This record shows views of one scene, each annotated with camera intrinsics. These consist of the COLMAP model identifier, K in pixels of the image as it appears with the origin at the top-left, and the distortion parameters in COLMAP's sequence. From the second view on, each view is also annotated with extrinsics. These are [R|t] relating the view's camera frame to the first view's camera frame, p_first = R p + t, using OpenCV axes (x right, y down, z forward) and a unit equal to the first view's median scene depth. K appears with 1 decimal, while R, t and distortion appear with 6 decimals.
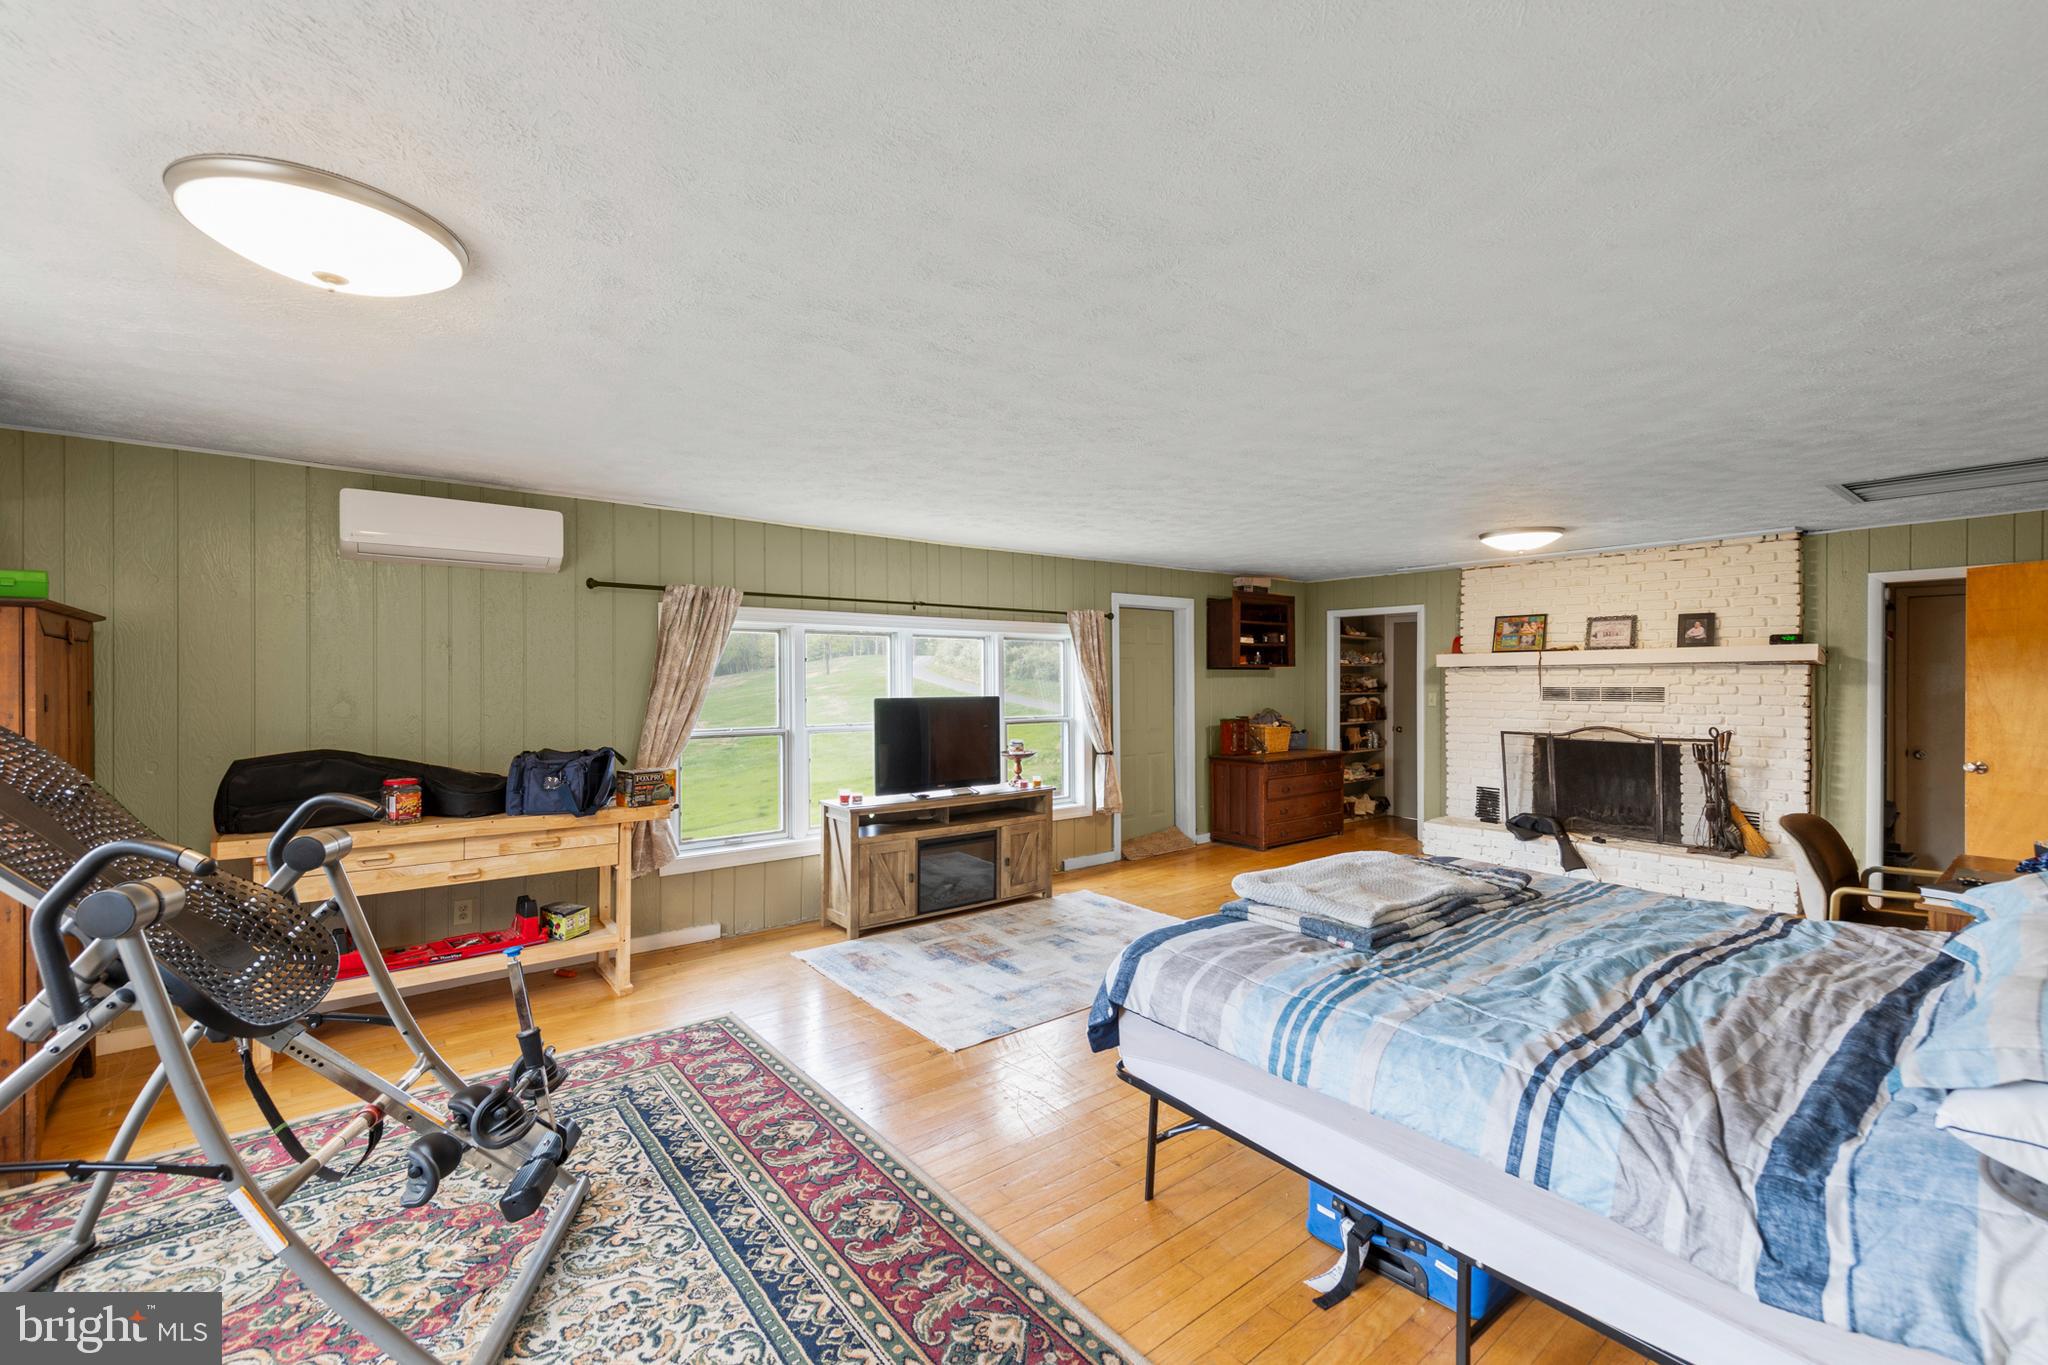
lens RADIAL K [[853.6, 0, 1030.1], [0, 853.6, 682.5], [0, 0, 1]] dist [0.005363, -0.000217]
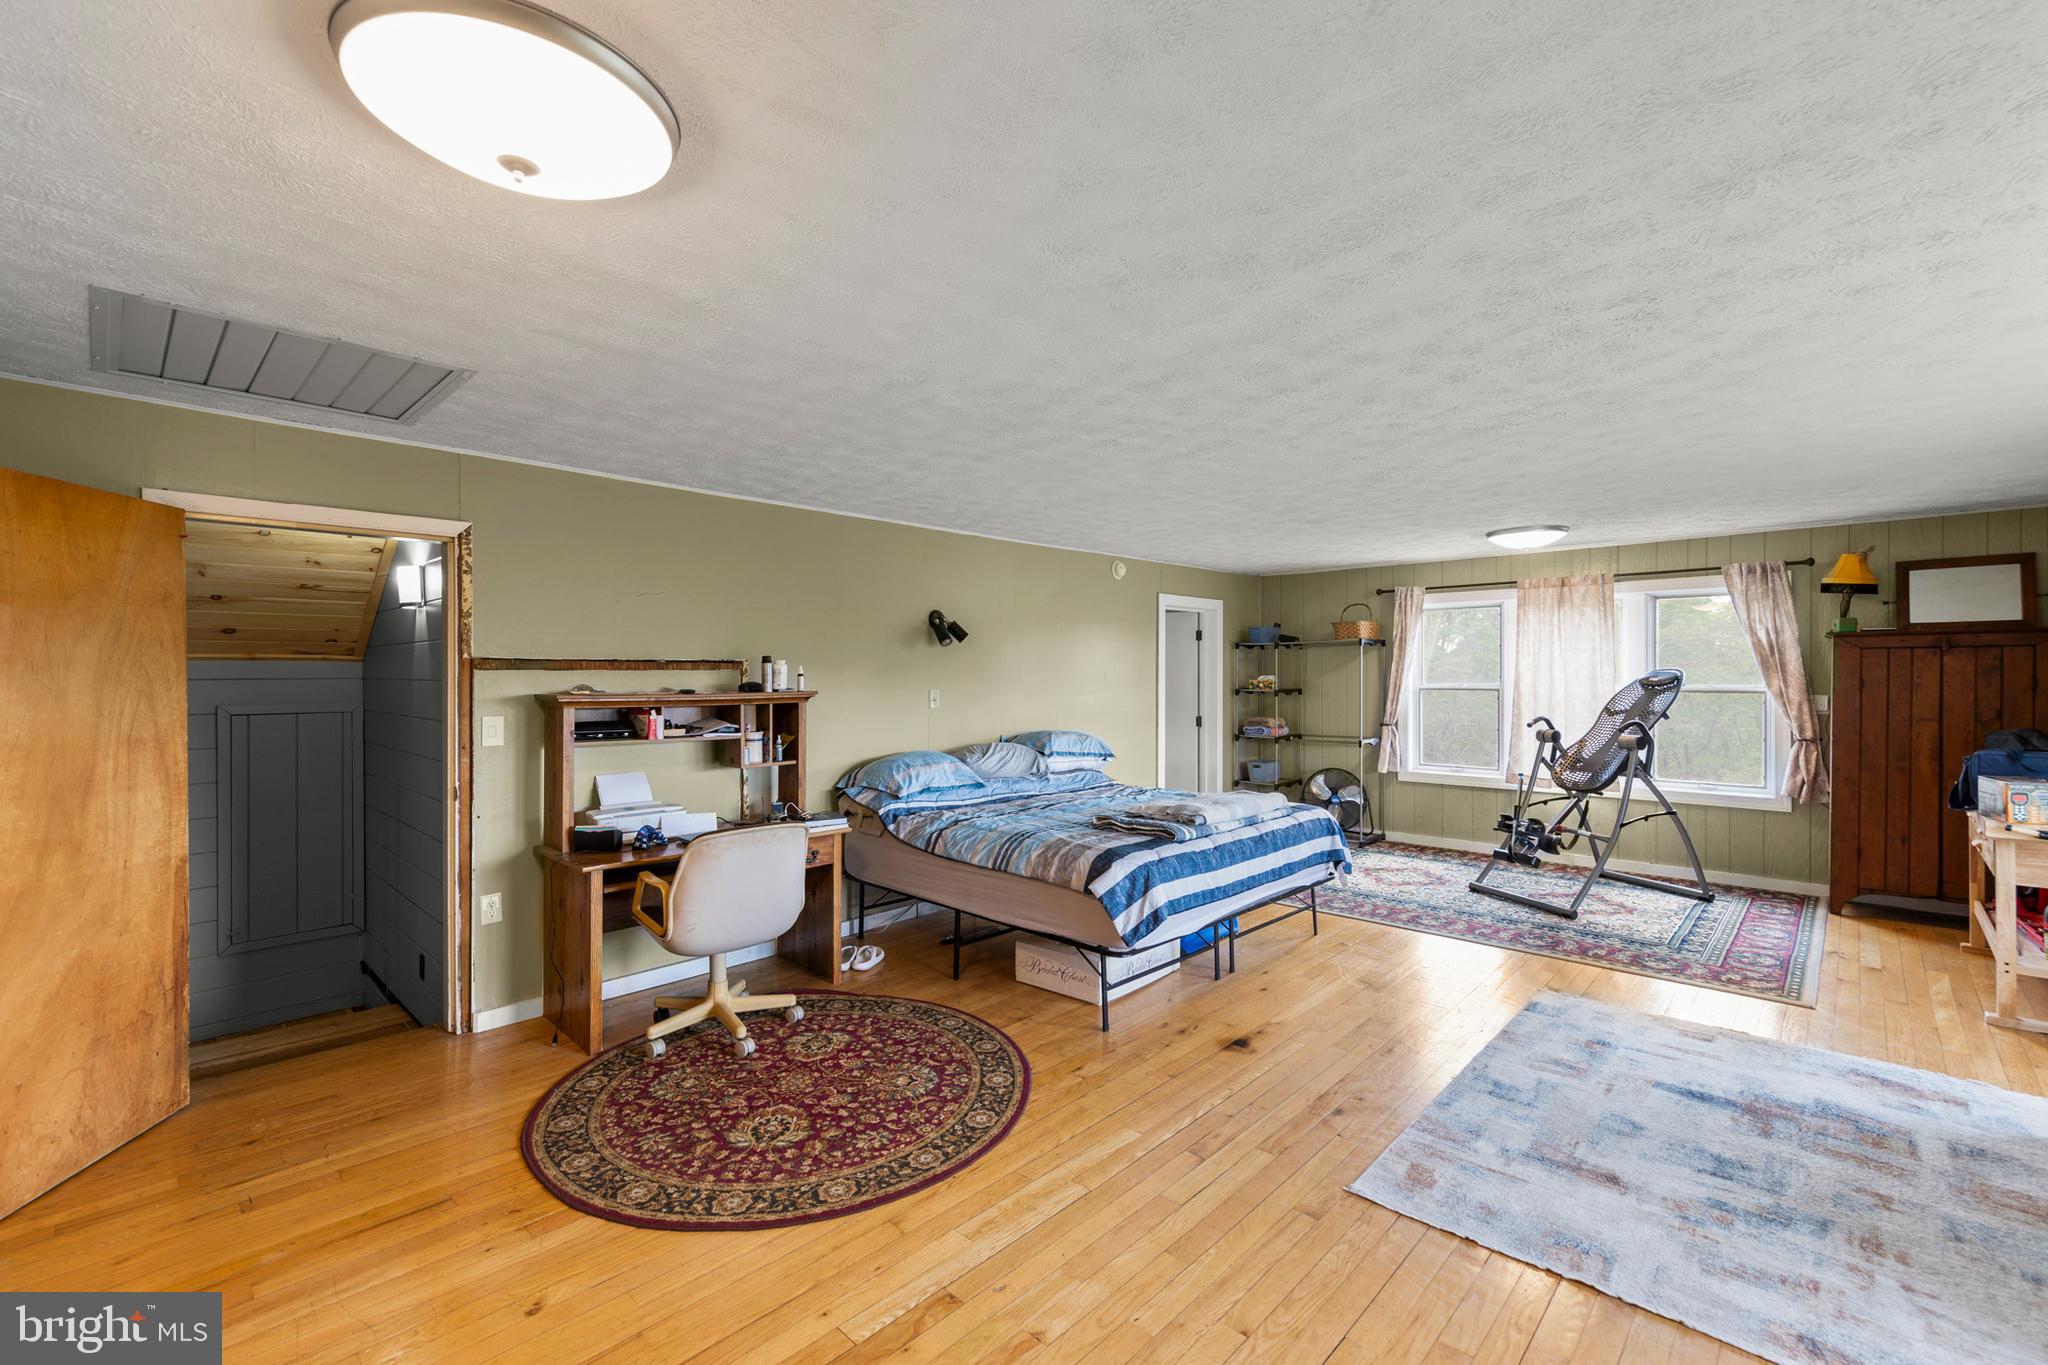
lens RADIAL K [[868.9, 0, 1033.2], [0, 868.9, 680.3], [0, 0, 1]] dist [0.007085, 0.000471]
pose [[-0.991600, 0.006987, -0.129155, 0.460590], [0.005429, 0.999908, 0.012415, -0.008285], [0.129230, 0.011609, -0.991547, 1.279518]]
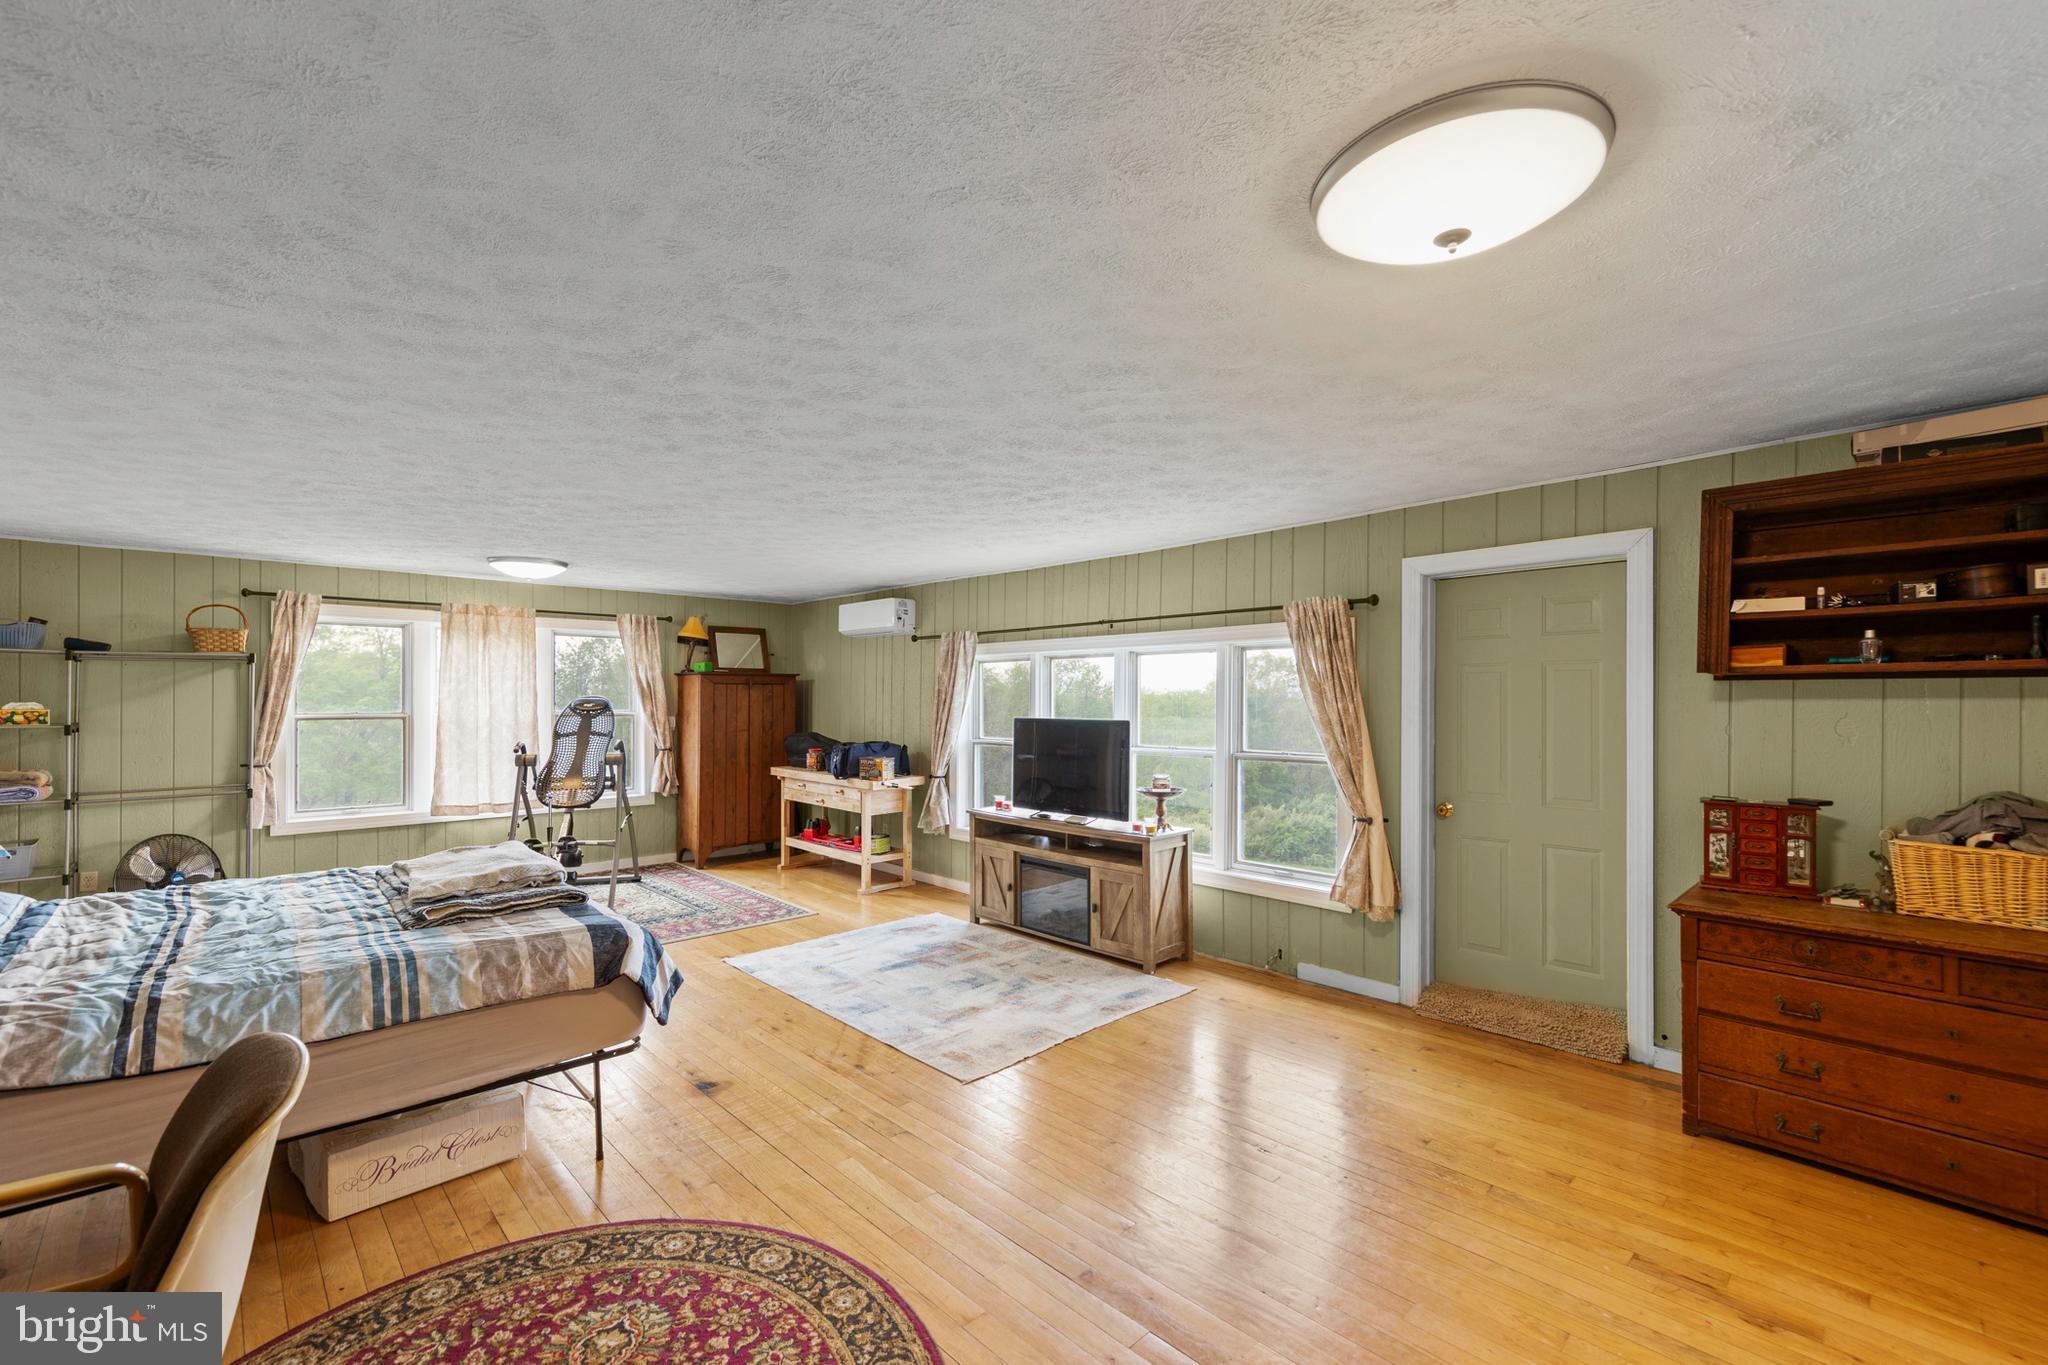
lens RADIAL K [[863.6, 0, 1021.5], [0, 863.6, 702.9], [0, 0, 1]] dist [0.008546, 0.000010]
pose [[0.076393, 0.007255, -0.997051, 0.846677], [-0.005159, 0.999963, 0.006880, -0.007355], [0.997064, 0.004618, 0.076428, 0.845755]]
